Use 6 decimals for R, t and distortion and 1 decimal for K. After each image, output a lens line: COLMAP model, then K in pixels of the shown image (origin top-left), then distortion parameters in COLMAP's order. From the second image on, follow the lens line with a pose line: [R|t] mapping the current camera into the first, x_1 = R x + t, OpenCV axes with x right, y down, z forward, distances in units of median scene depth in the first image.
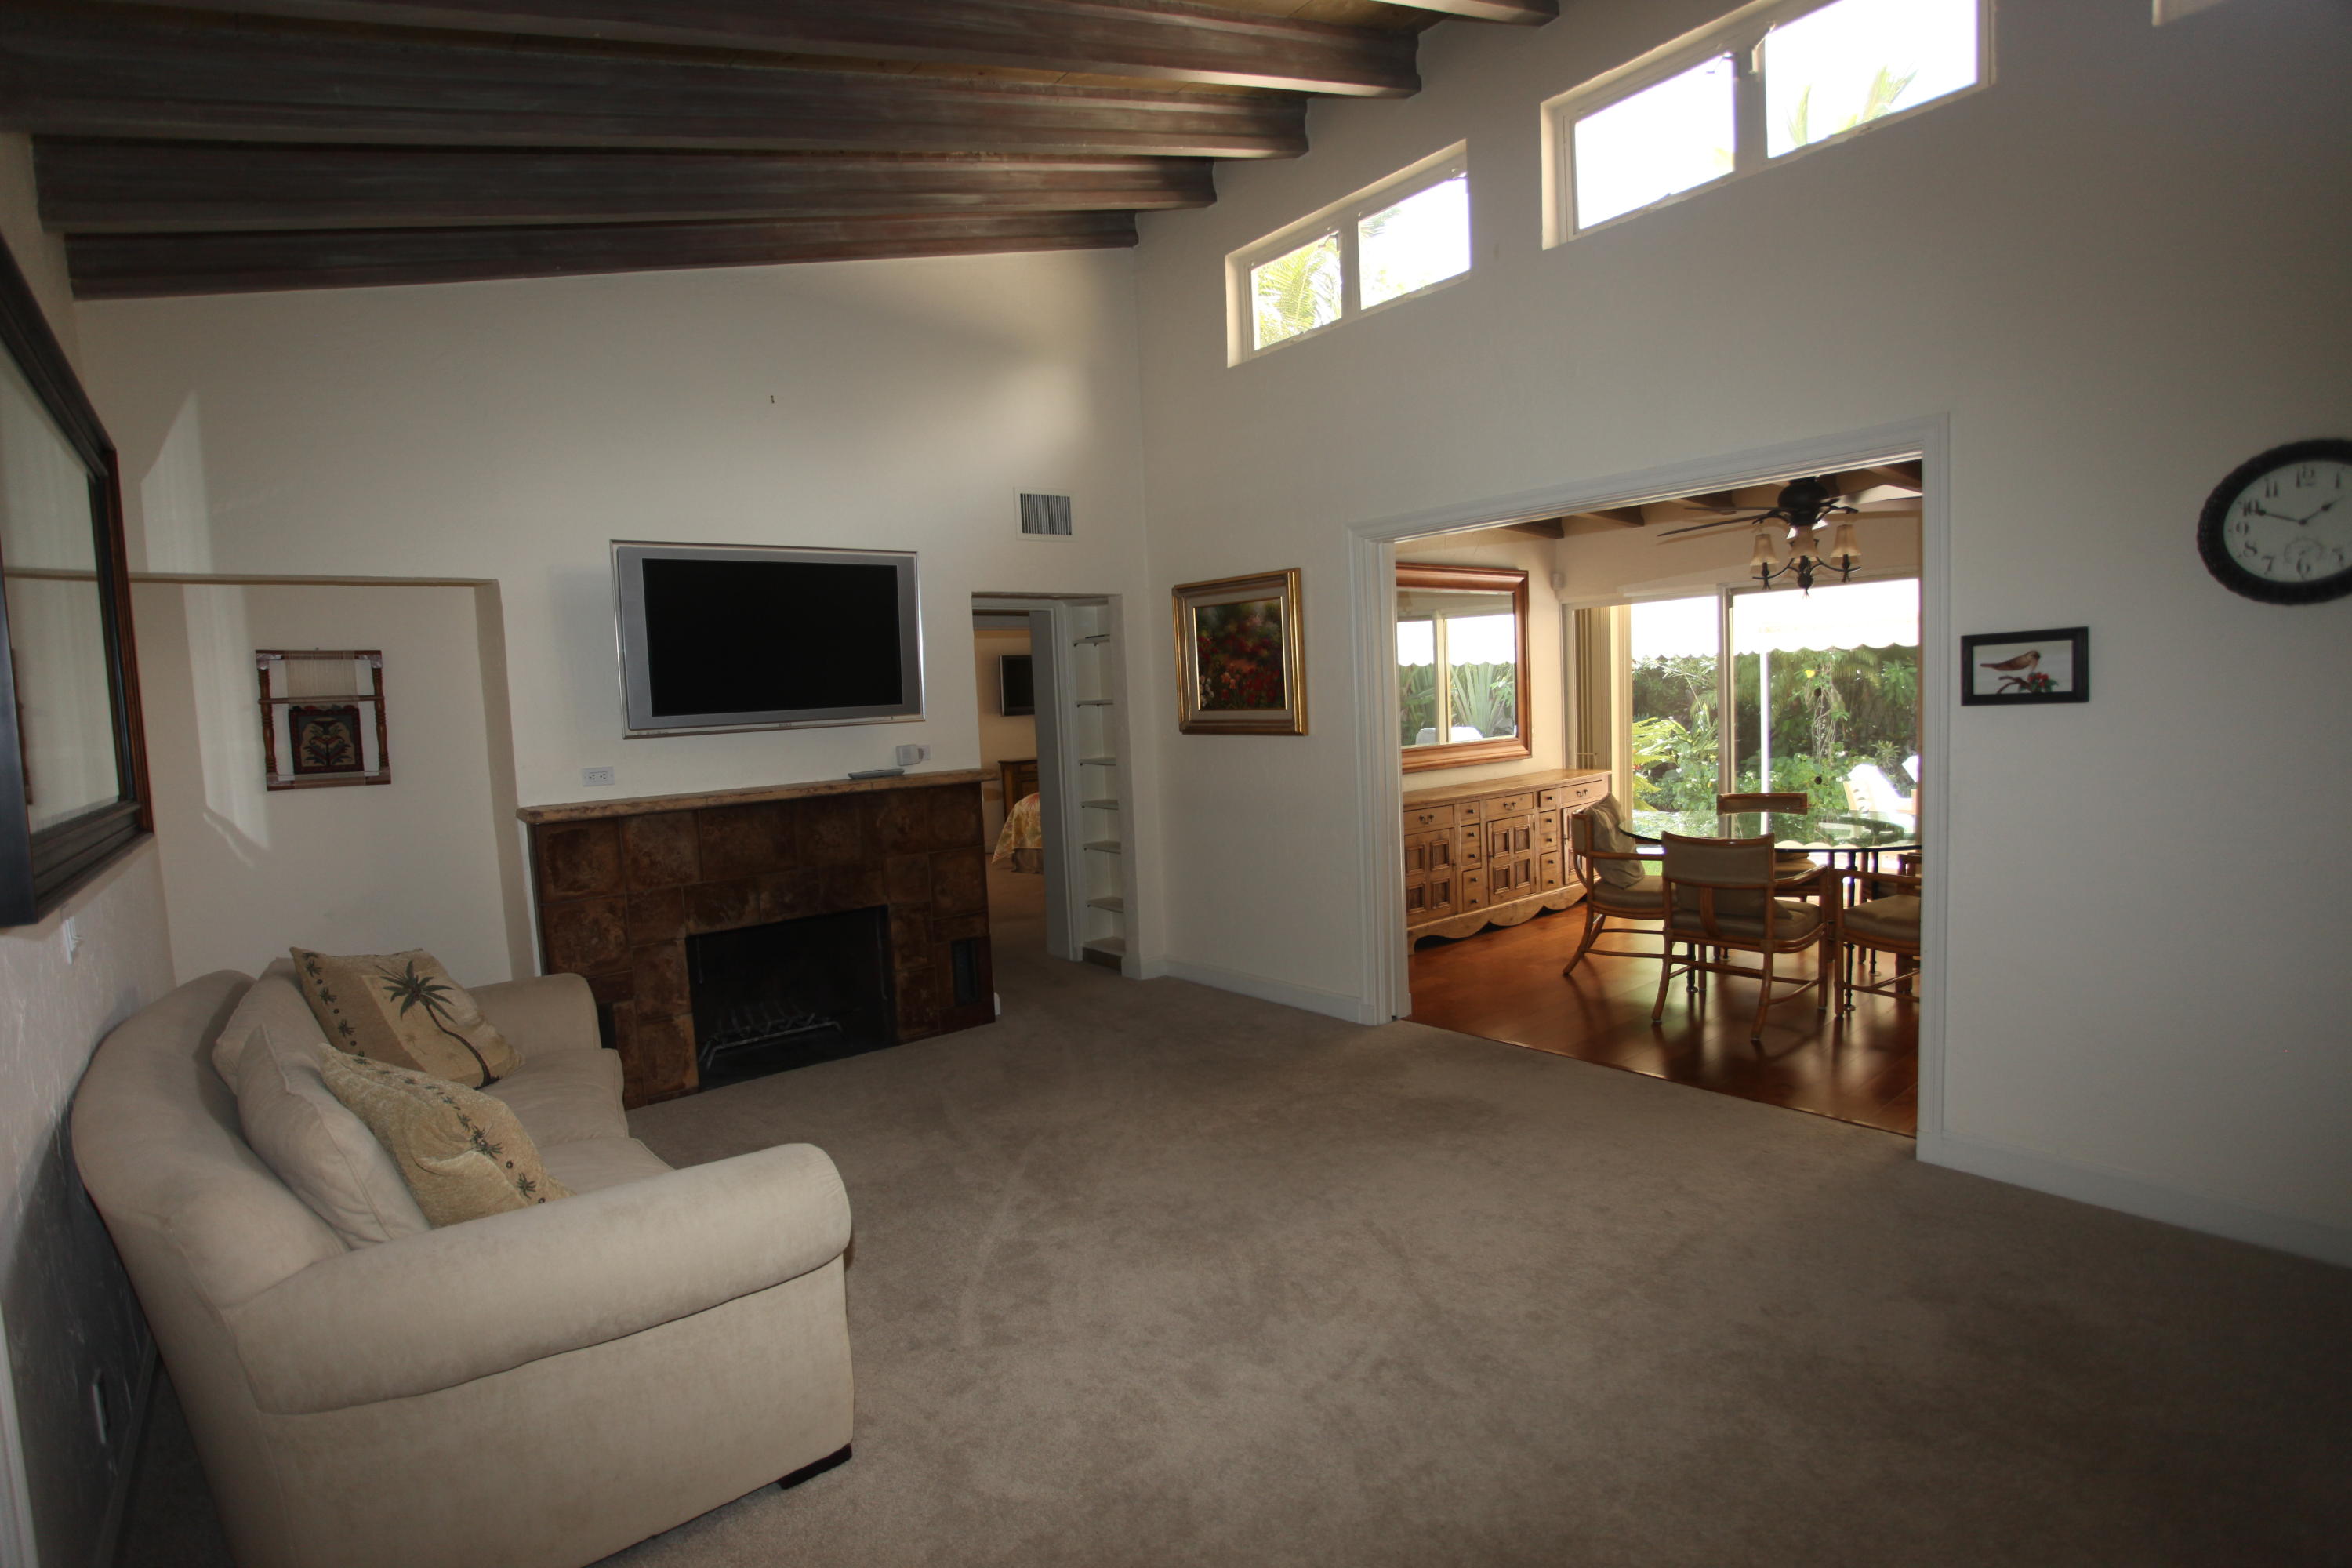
lens RADIAL K [[1139.2, 0, 1154.4], [0, 1139.2, 788.5], [0, 0, 1]] dist [-0.053731, 0.009869]
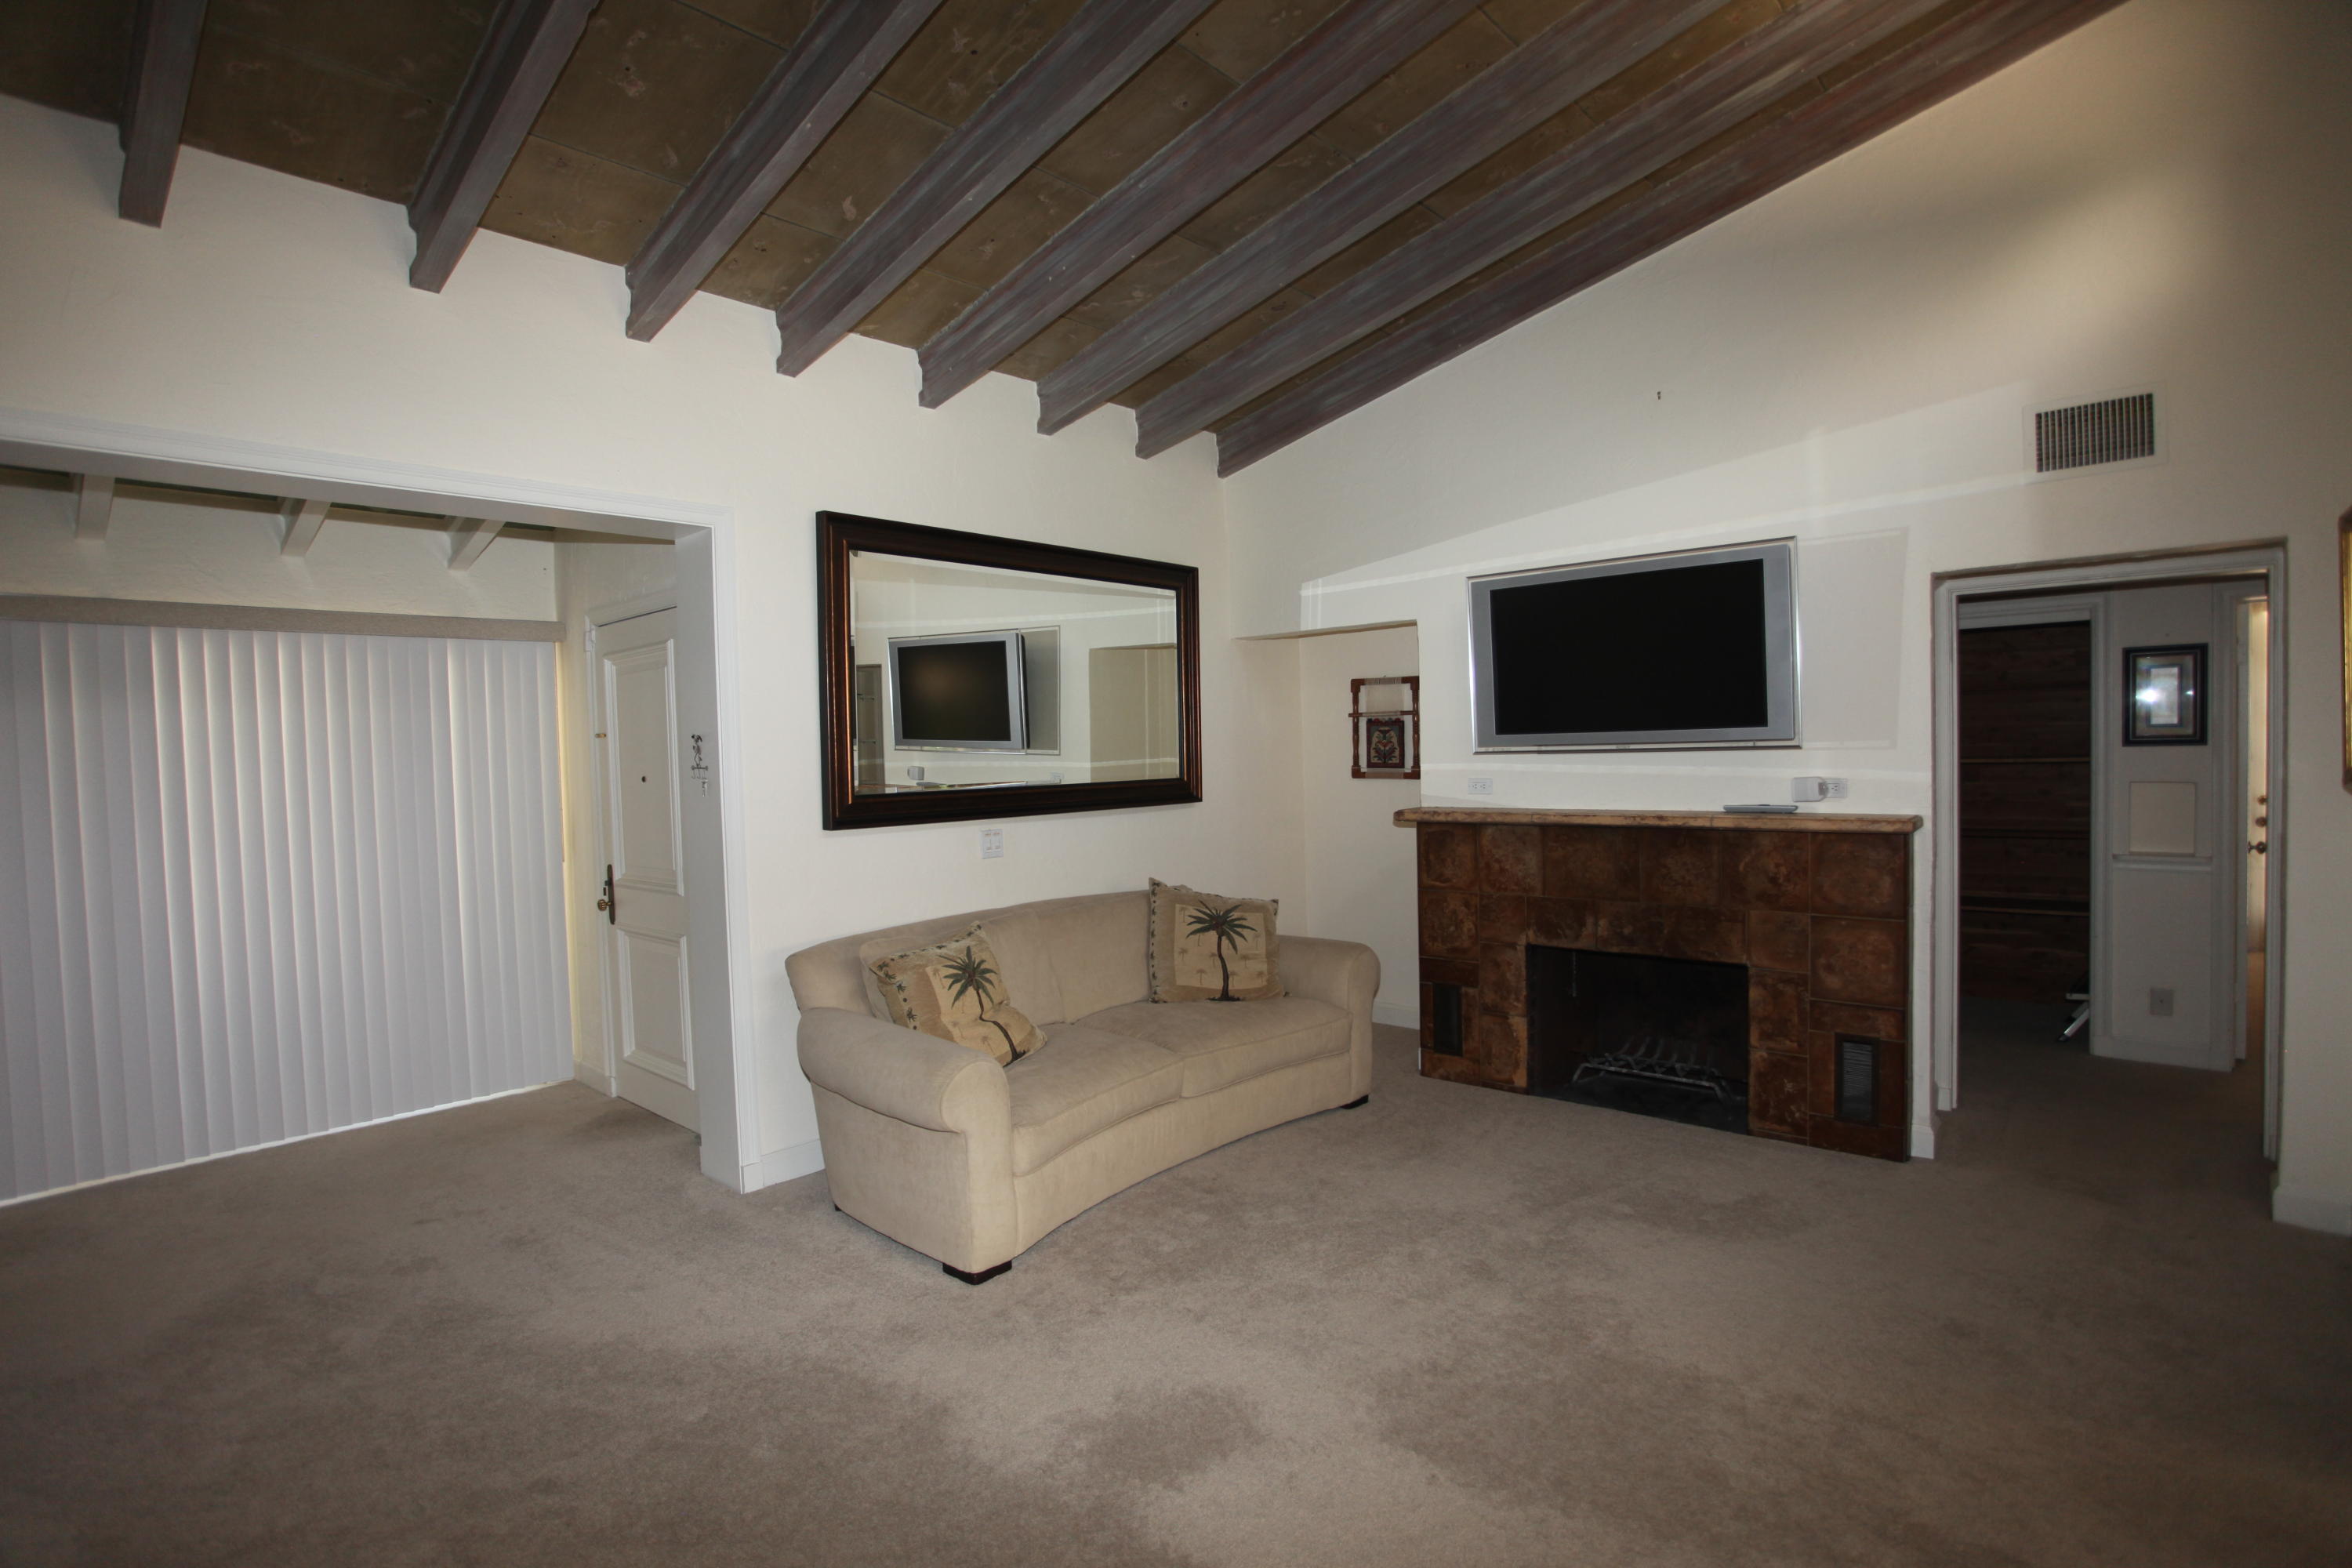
lens RADIAL K [[1139.2, 0, 1183.0], [0, 1139.2, 791.4], [0, 0, 1]] dist [-0.053731, 0.009869]
pose [[0.176056, 0.078079, -0.981279, 0.559192], [-0.061139, 0.995792, 0.068265, -0.063693], [0.982480, 0.047976, 0.180089, 0.495719]]
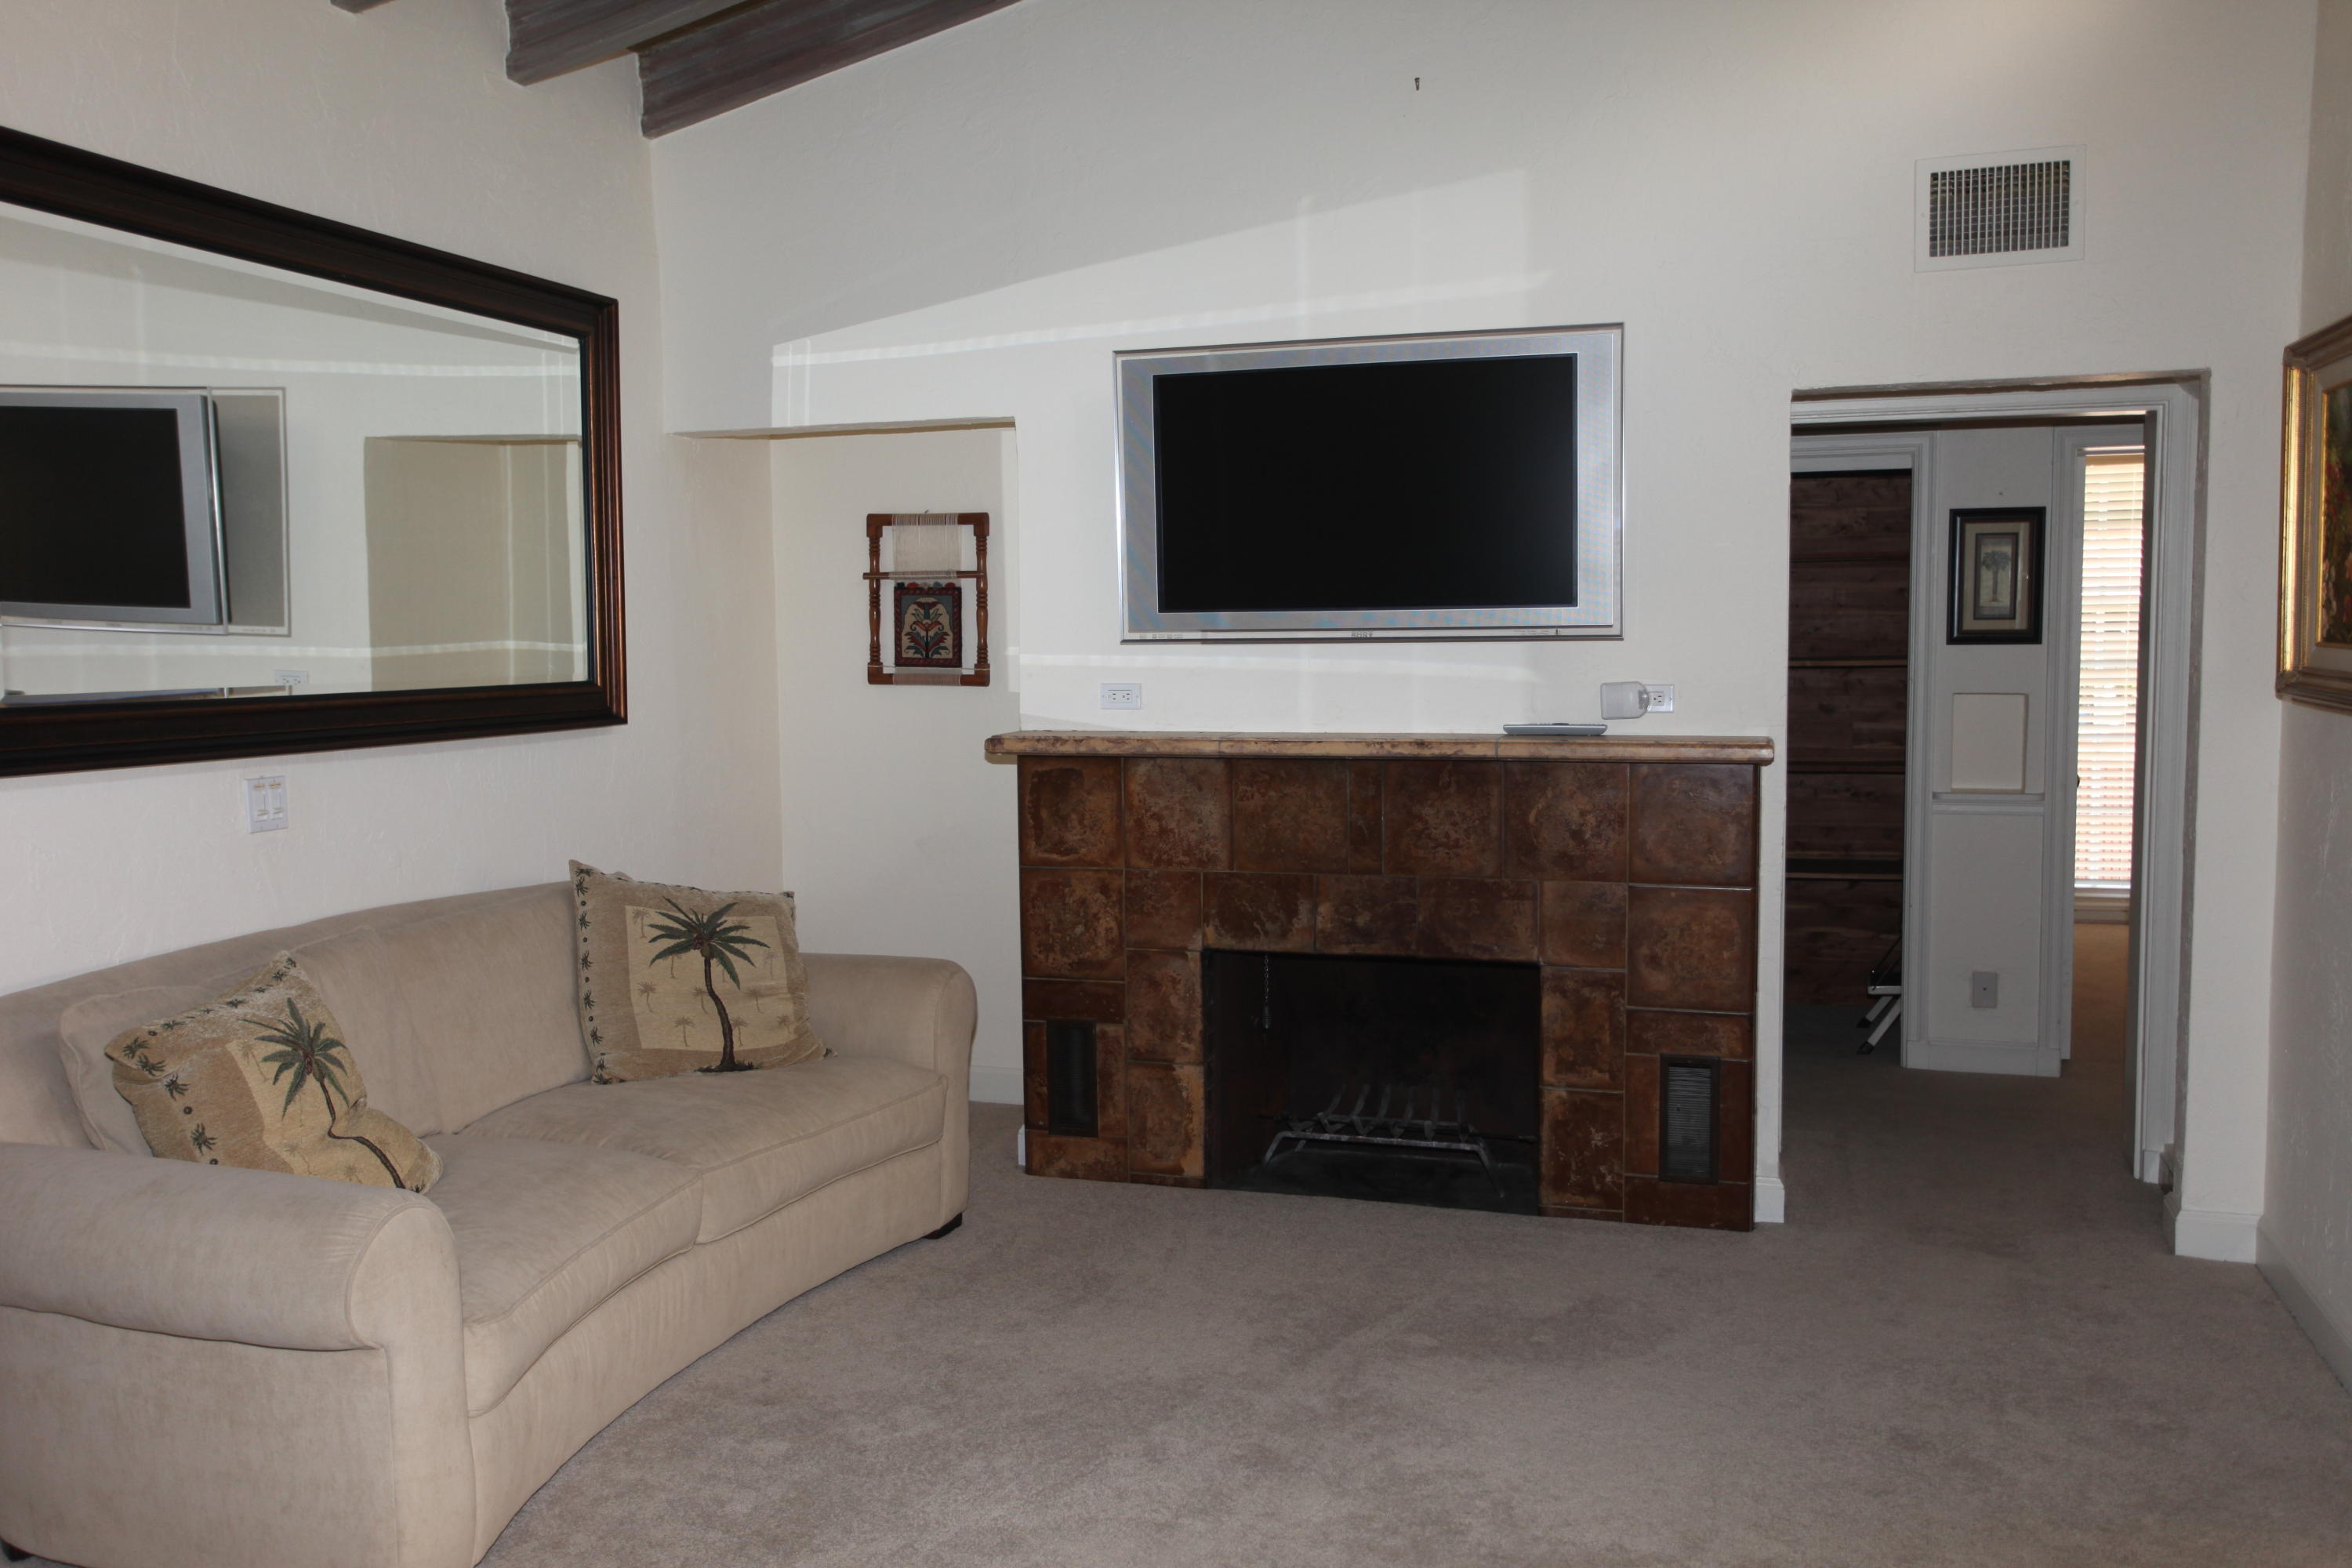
lens RADIAL K [[1952.4, 0, 1174.8], [0, 1952.4, 787.5], [0, 0, 1]] dist [-0.013616, 0.037831]
pose [[0.556195, 0.108229, -0.823974, 0.509709], [-0.082871, 0.993765, 0.074592, -0.046283], [0.826910, 0.026796, 0.561696, 0.349429]]
